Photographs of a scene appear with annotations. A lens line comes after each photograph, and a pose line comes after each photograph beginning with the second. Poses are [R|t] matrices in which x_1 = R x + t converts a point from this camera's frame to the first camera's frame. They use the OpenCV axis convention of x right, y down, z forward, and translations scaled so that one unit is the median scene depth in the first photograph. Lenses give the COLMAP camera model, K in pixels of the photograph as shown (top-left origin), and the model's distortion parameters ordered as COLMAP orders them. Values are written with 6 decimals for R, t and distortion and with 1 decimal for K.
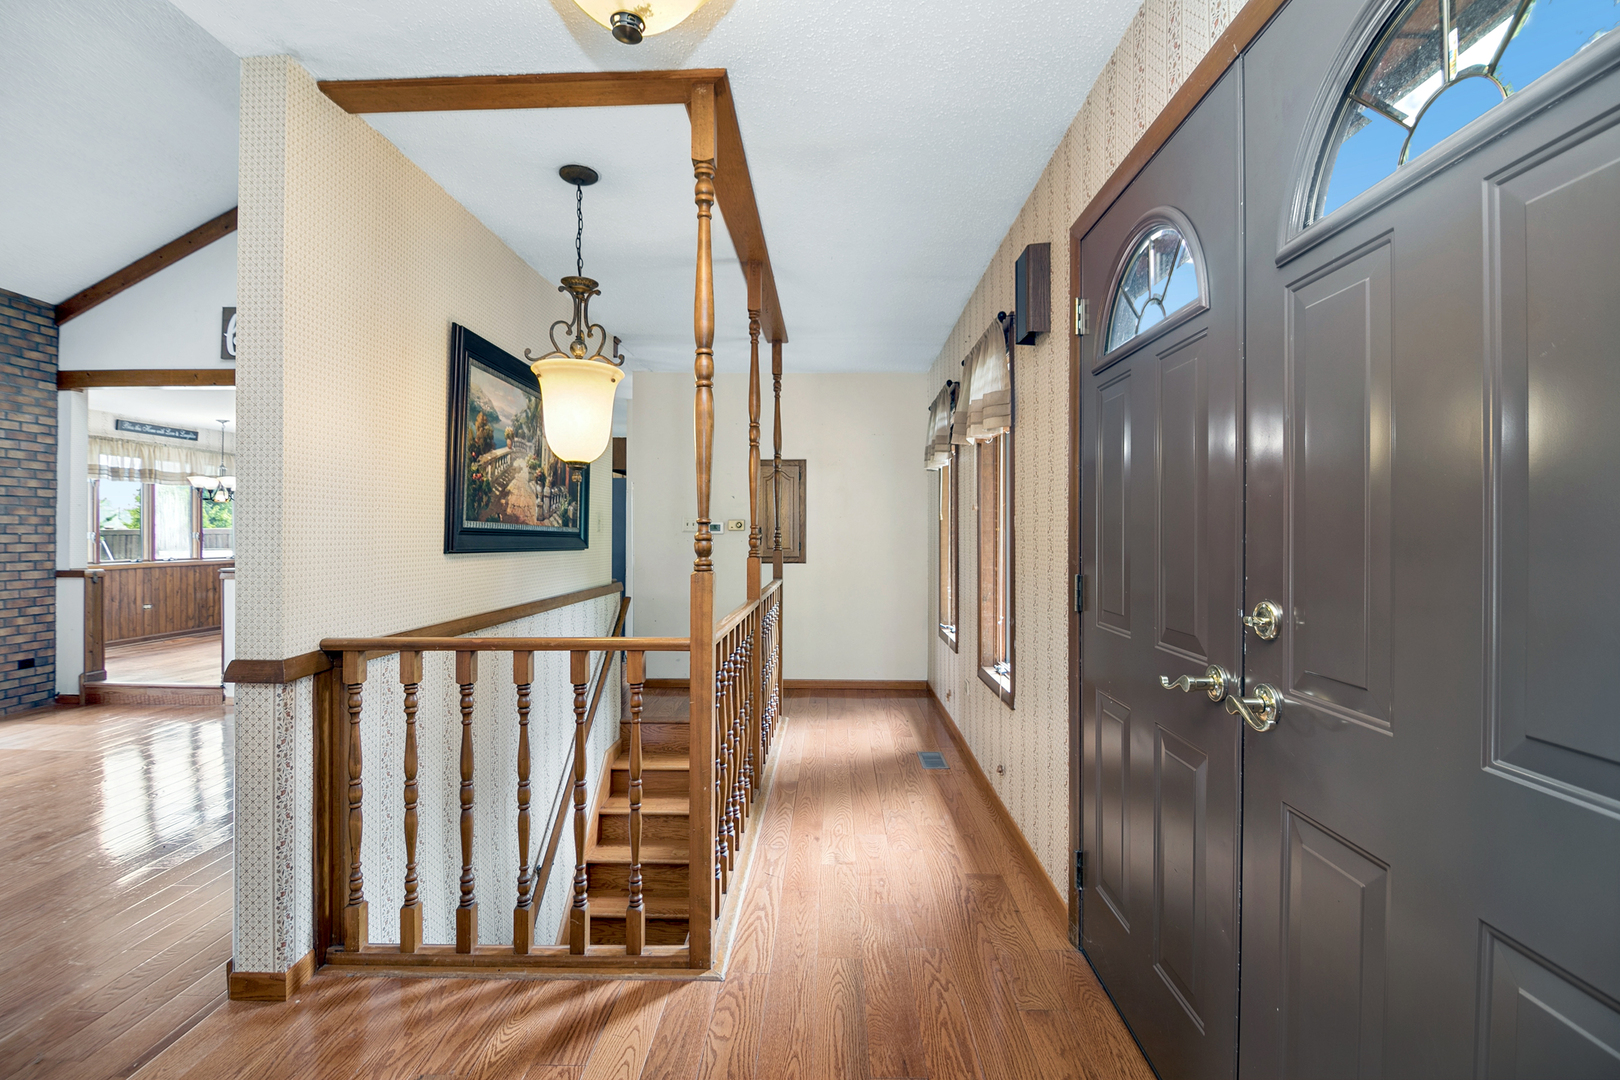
lens RADIAL K [[739.7, 0, 814.8], [0, 739.7, 526.7], [0, 0, 1]] dist [-0.003439, -0.008104]
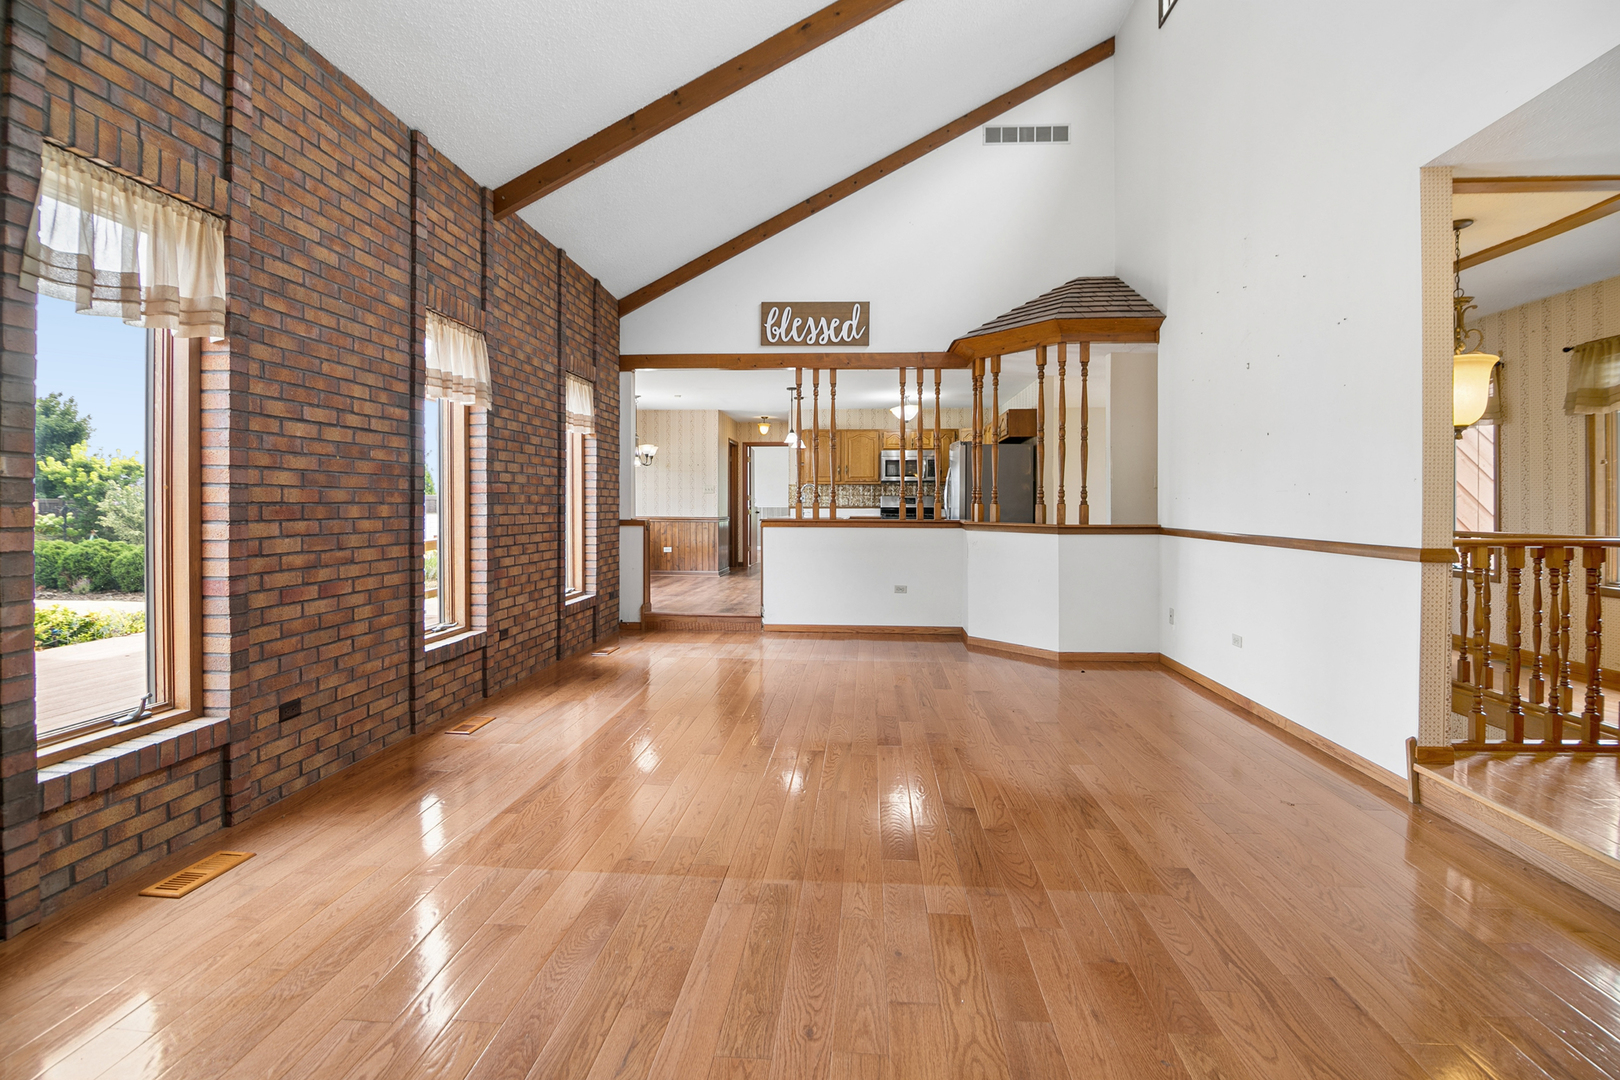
lens RADIAL K [[746.2, 0, 811.5], [0, 746.2, 510.1], [0, 0, 1]] dist [0.001246, -0.014628]
pose [[0.998735, 0.000271, -0.050288, -0.658764], [0.000043, 0.999981, 0.006235, 0.036409], [0.050288, -0.006230, 0.998715, -0.223939]]
